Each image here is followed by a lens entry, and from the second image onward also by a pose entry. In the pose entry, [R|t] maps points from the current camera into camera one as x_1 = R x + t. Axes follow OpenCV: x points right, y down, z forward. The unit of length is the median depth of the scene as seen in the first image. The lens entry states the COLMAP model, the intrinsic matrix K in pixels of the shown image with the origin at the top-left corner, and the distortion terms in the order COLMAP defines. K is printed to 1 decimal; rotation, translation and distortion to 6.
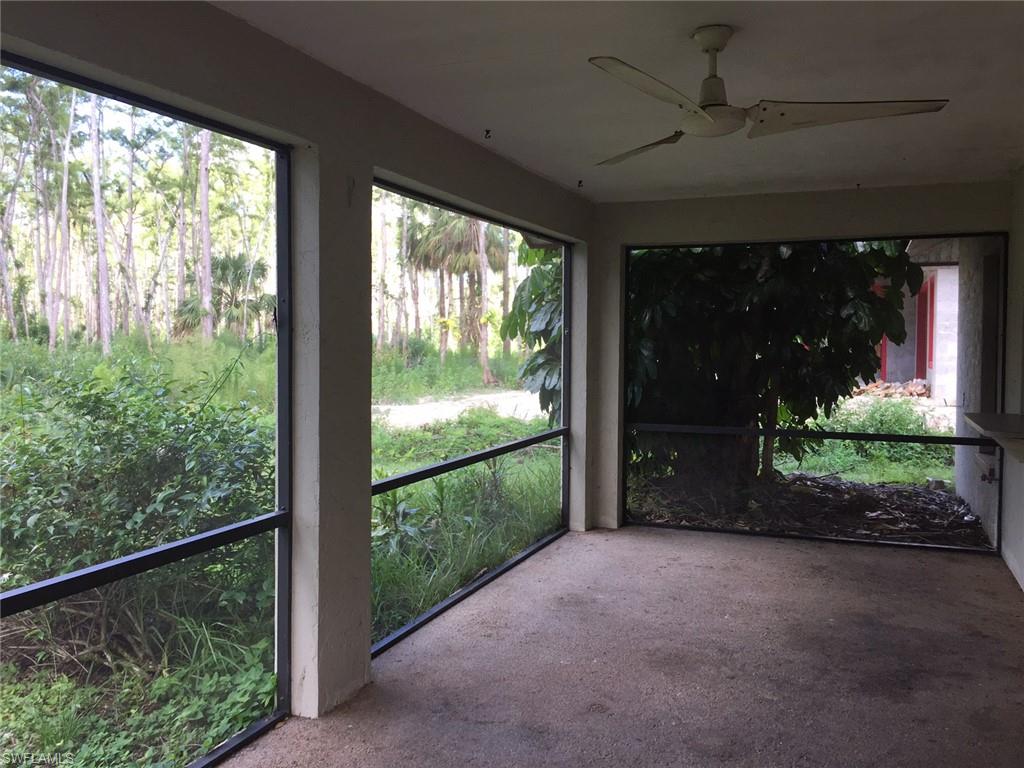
lens RADIAL K [[884.1, 0, 509.1], [0, 884.1, 373.8], [0, 0, 1]] dist [0.078123, -0.122632]
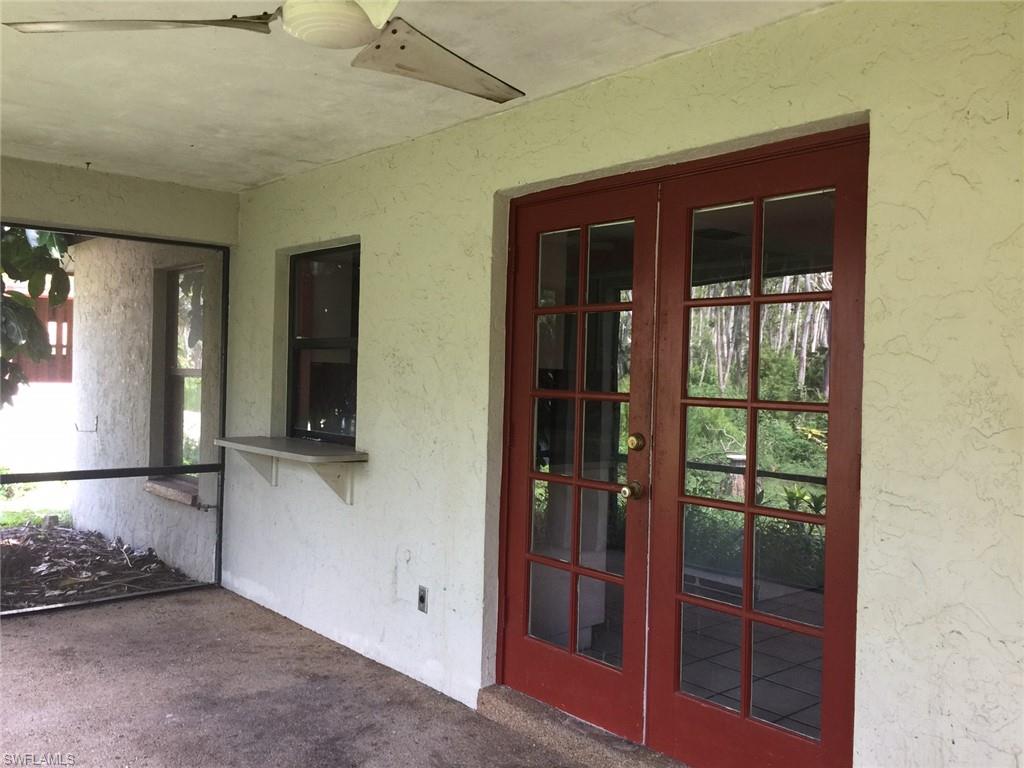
lens RADIAL K [[884.1, 0, 509.1], [0, 884.1, 373.8], [0, 0, 1]] dist [0.078123, -0.122632]
pose [[0.457742, 0.007570, 0.889053, -0.205875], [0.010981, 0.999839, -0.014167, -0.006710], [-0.889017, 0.016248, 0.457585, 0.397517]]
